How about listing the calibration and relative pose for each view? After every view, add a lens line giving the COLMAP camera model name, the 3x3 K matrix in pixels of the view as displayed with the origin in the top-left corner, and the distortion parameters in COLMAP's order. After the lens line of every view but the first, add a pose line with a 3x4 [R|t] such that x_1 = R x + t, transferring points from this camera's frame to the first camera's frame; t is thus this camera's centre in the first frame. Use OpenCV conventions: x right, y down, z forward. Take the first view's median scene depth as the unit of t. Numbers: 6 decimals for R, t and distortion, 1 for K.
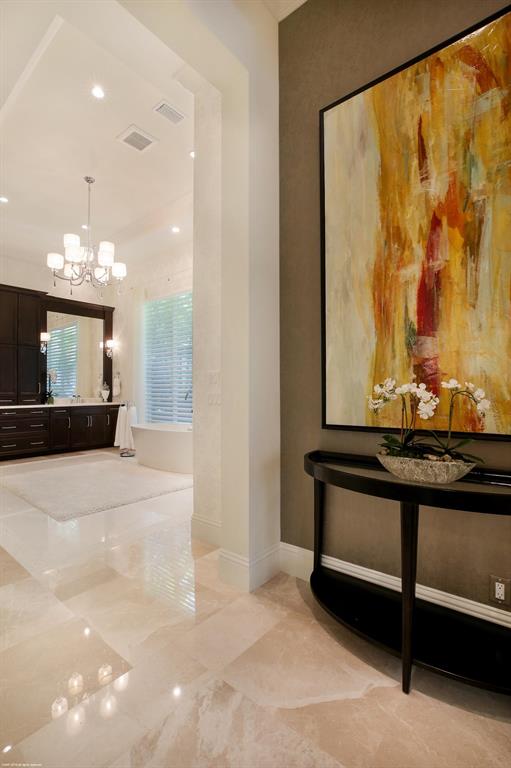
lens RADIAL K [[360.2, 0, 257.7], [0, 360.2, 384.6], [0, 0, 1]] dist [-0.022172, 0.000166]
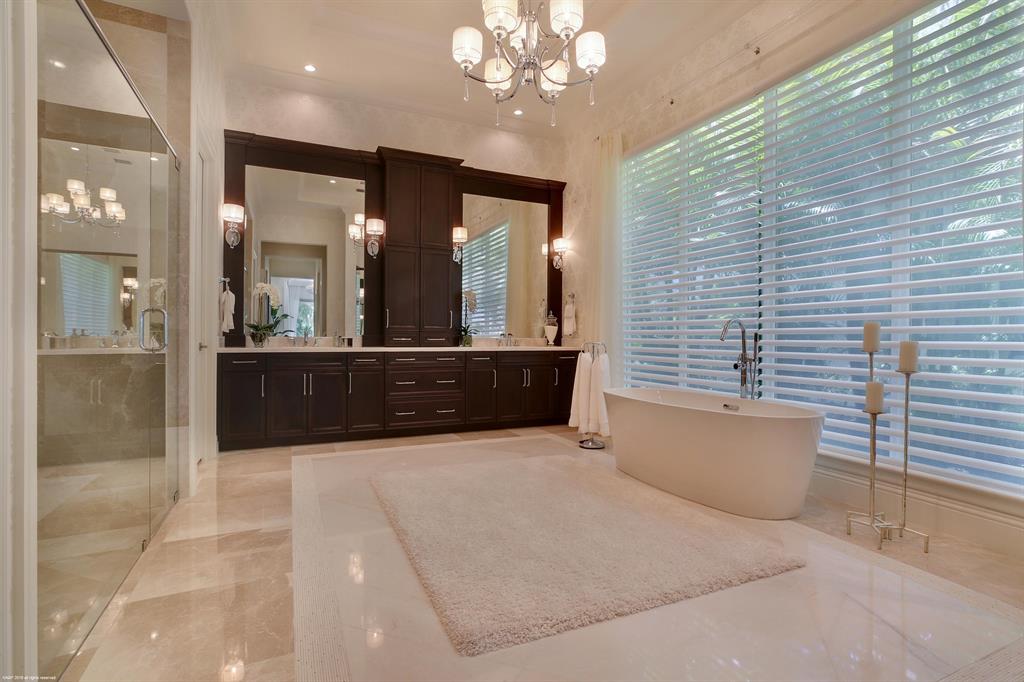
lens RADIAL K [[480.3, 0, 517.7], [0, 480.3, 341.2], [0, 0, 1]] dist [-0.022172, 0.000166]
pose [[0.902783, 0.014749, -0.429844, -0.149714], [-0.004556, 0.999684, 0.024733, 0.024202], [0.430073, -0.020370, 0.902564, 0.296040]]
